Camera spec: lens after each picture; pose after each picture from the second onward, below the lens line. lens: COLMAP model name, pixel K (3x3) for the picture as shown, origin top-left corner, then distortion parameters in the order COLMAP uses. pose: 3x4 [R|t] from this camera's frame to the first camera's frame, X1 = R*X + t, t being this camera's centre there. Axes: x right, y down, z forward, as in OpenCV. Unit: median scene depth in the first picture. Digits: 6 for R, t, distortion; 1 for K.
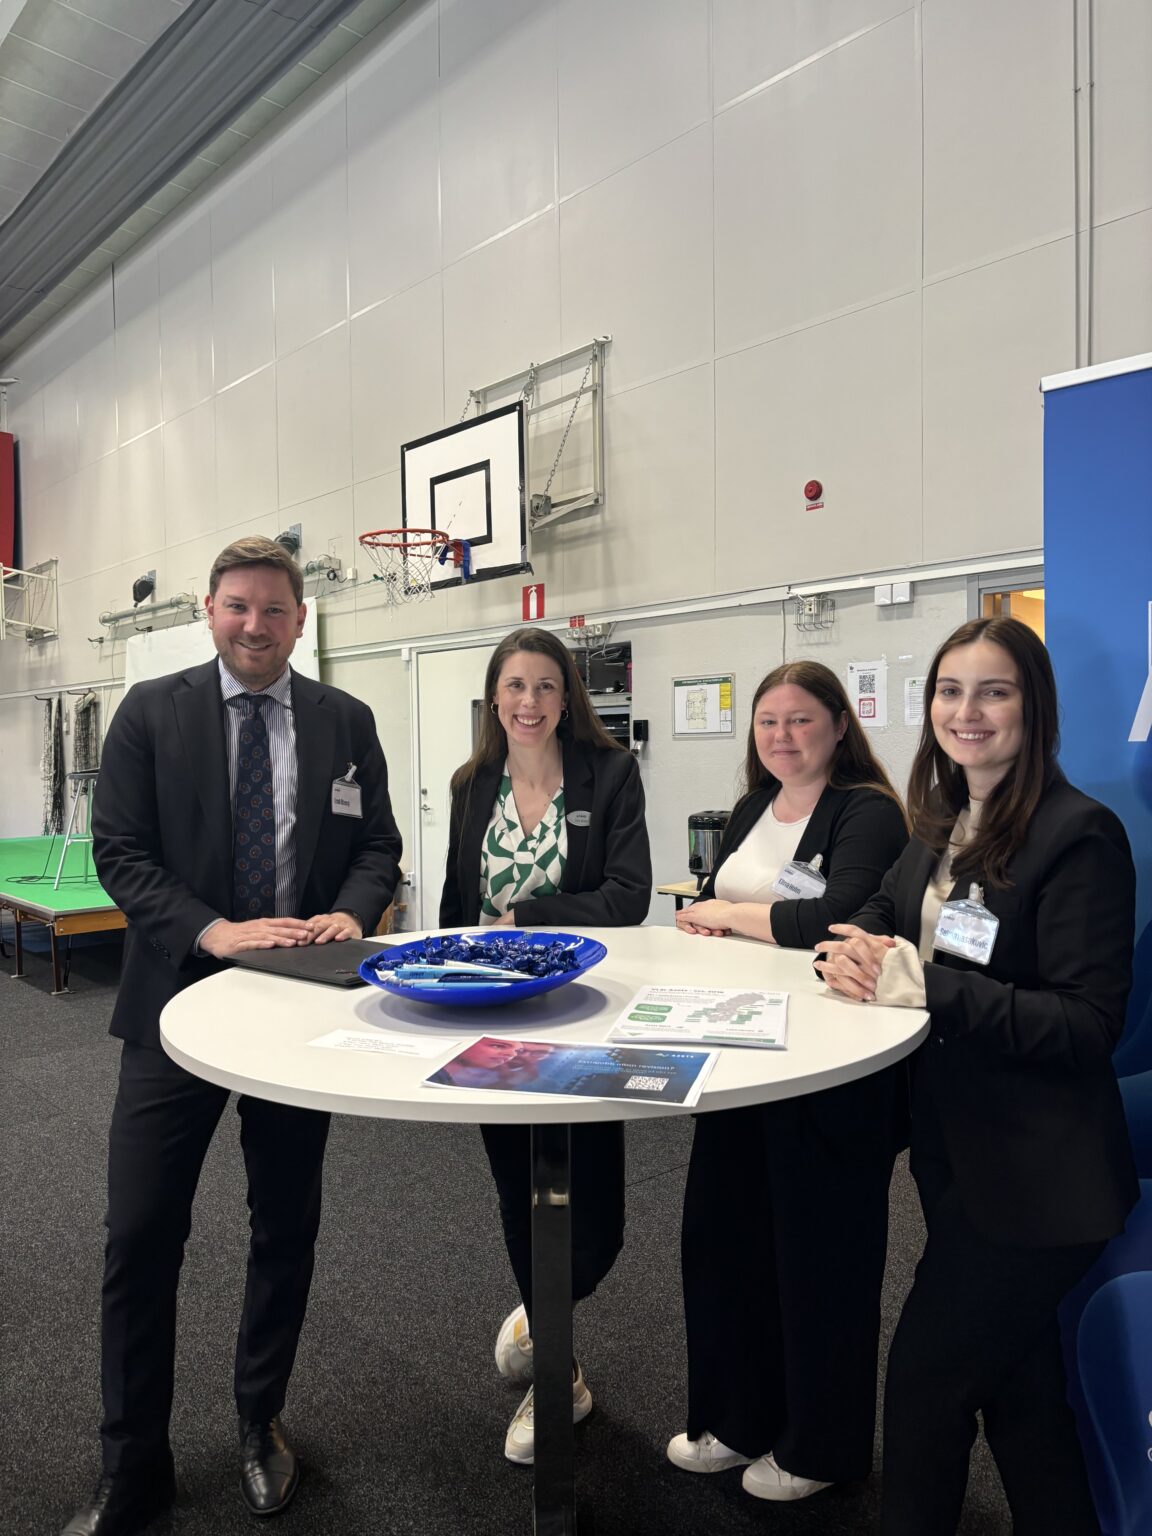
lens RADIAL K [[1216.6, 0, 584.6], [0, 1216.6, 776.9], [0, 0, 1]] dist [0.062300, -0.048950]
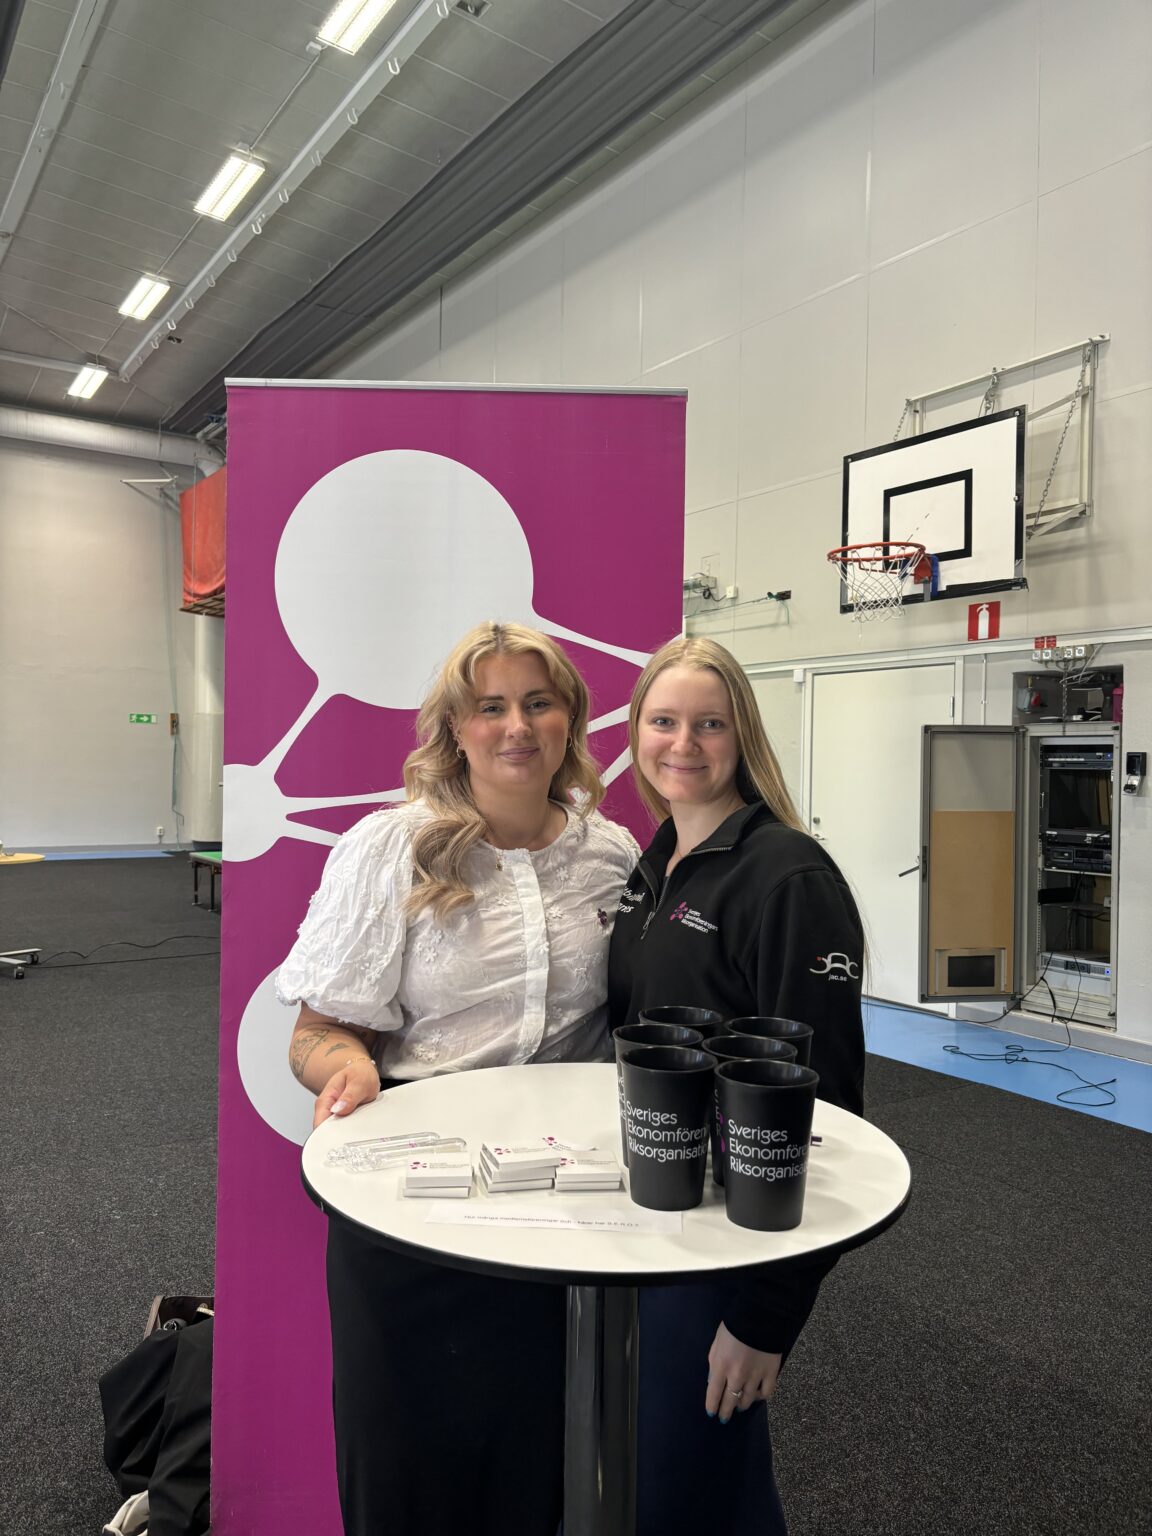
lens RADIAL K [[1216.6, 0, 581.5], [0, 1216.6, 763.6], [0, 0, 1]] dist [0.062300, -0.048950]
pose [[0.993196, 0.027040, -0.113273, -0.253561], [-0.030555, 0.999100, -0.029408, 0.001845], [0.112376, 0.032669, 0.993129, 0.042779]]
